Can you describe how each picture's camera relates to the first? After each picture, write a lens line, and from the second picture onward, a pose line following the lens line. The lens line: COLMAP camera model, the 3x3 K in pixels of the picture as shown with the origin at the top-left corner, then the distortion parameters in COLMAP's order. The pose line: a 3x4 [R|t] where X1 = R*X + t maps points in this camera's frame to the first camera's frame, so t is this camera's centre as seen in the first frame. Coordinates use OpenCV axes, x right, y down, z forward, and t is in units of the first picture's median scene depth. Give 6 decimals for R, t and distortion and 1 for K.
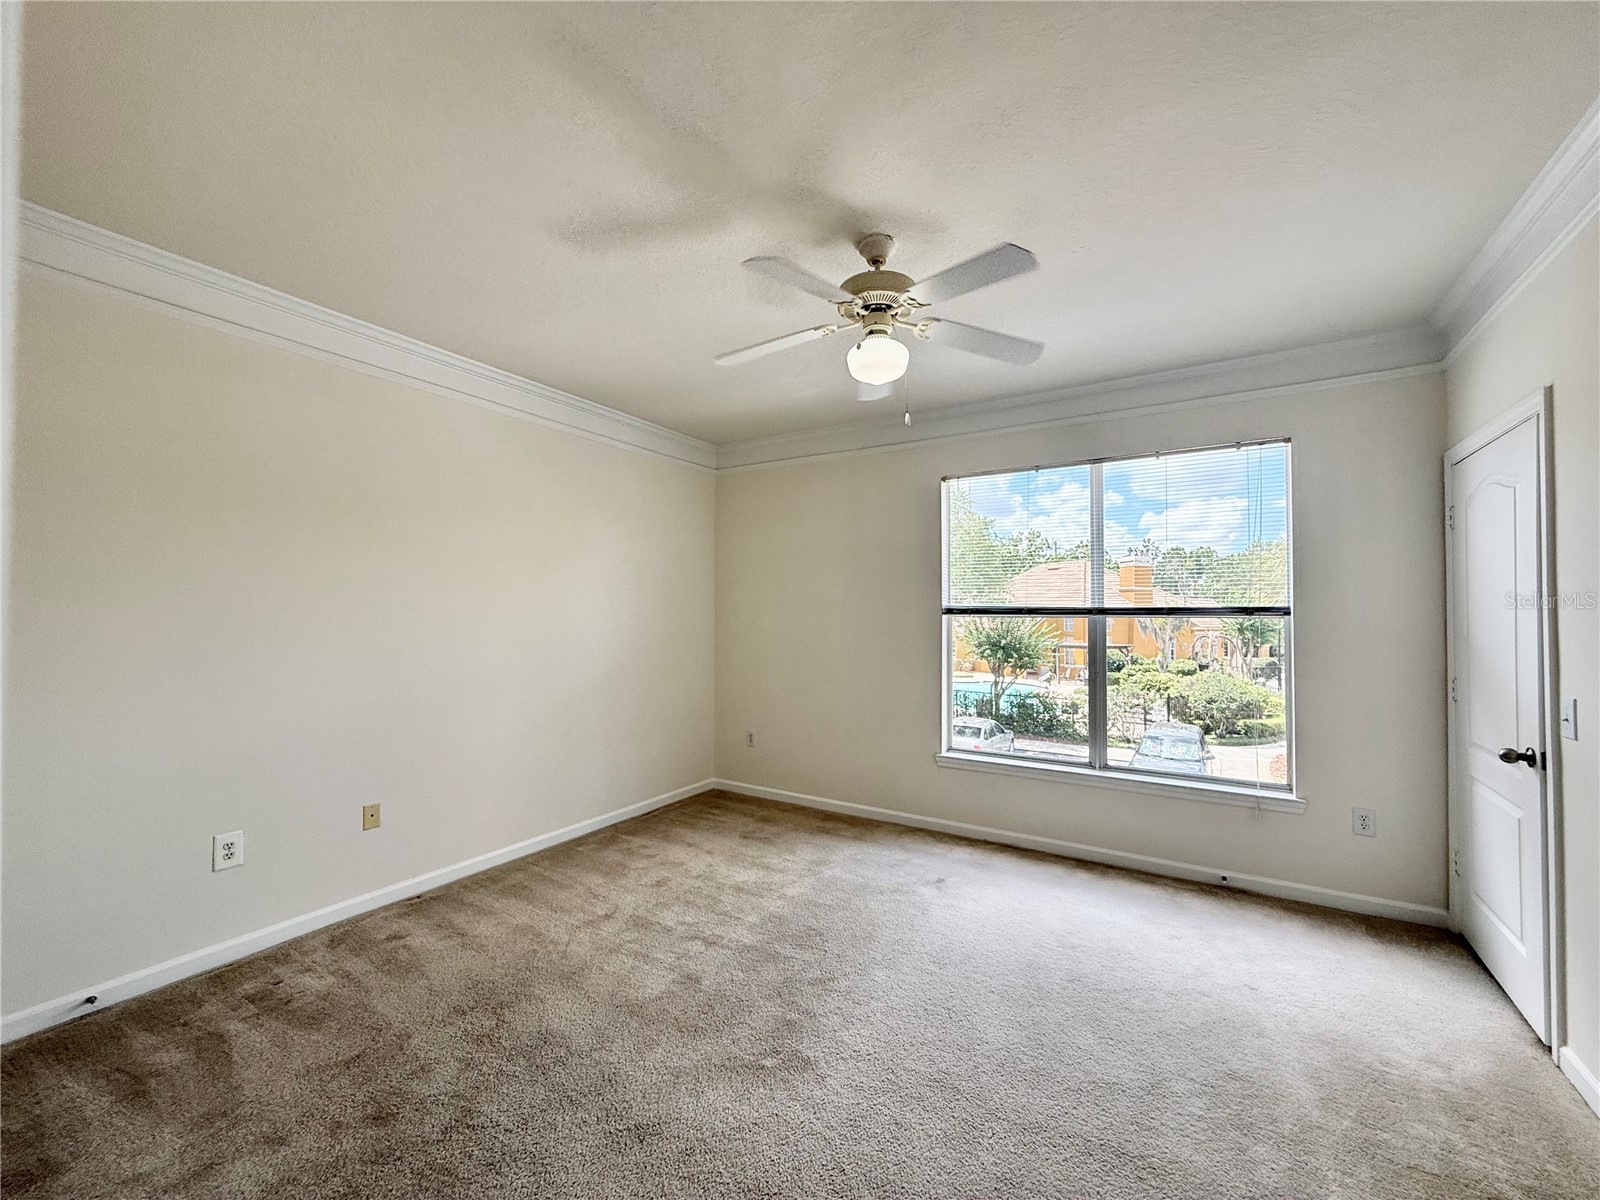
lens RADIAL K [[637.6, 0, 795.5], [0, 637.6, 602.4], [0, 0, 1]] dist [0.000027, 0.000448]
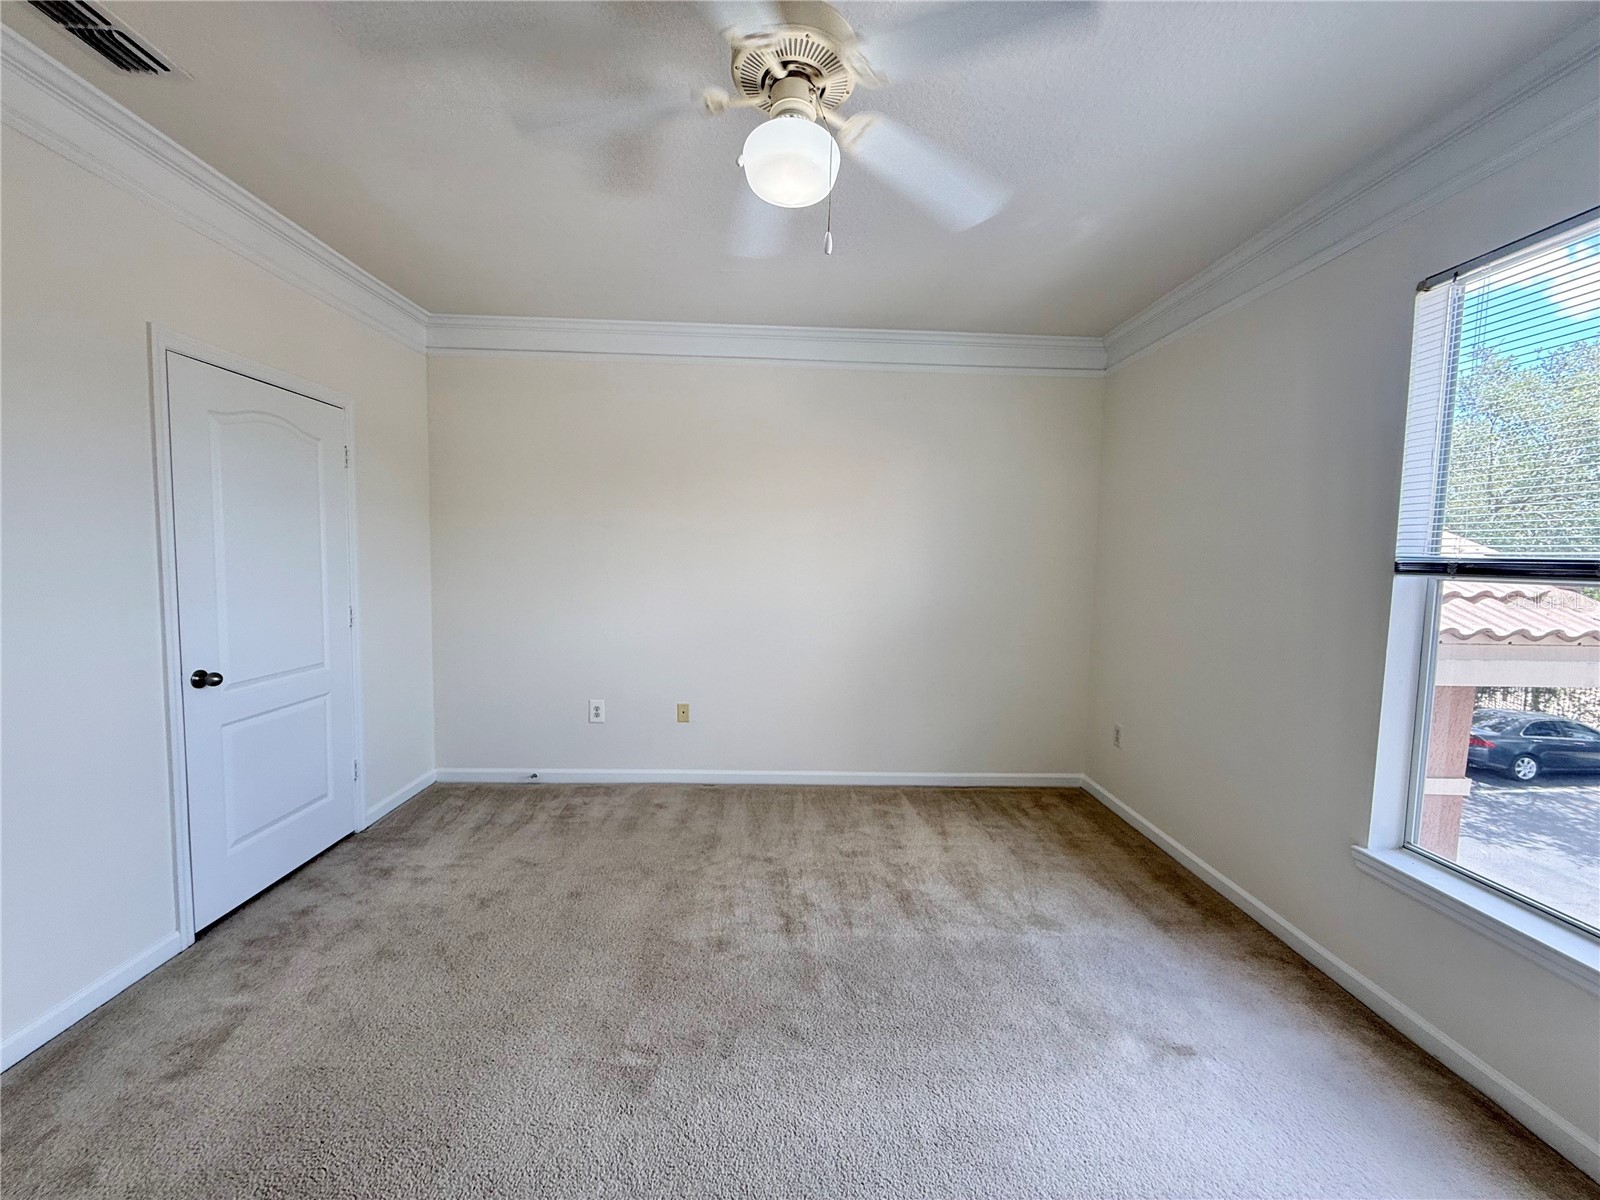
lens RADIAL K [[637.6, 0, 797.2], [0, 637.6, 603.3], [0, 0, 1]] dist [0.000027, 0.000448]
pose [[0.558680, 0.071112, -0.826329, 0.497822], [-0.004484, 0.996562, 0.082730, 0.003427], [0.829371, -0.042515, 0.557078, 0.453830]]
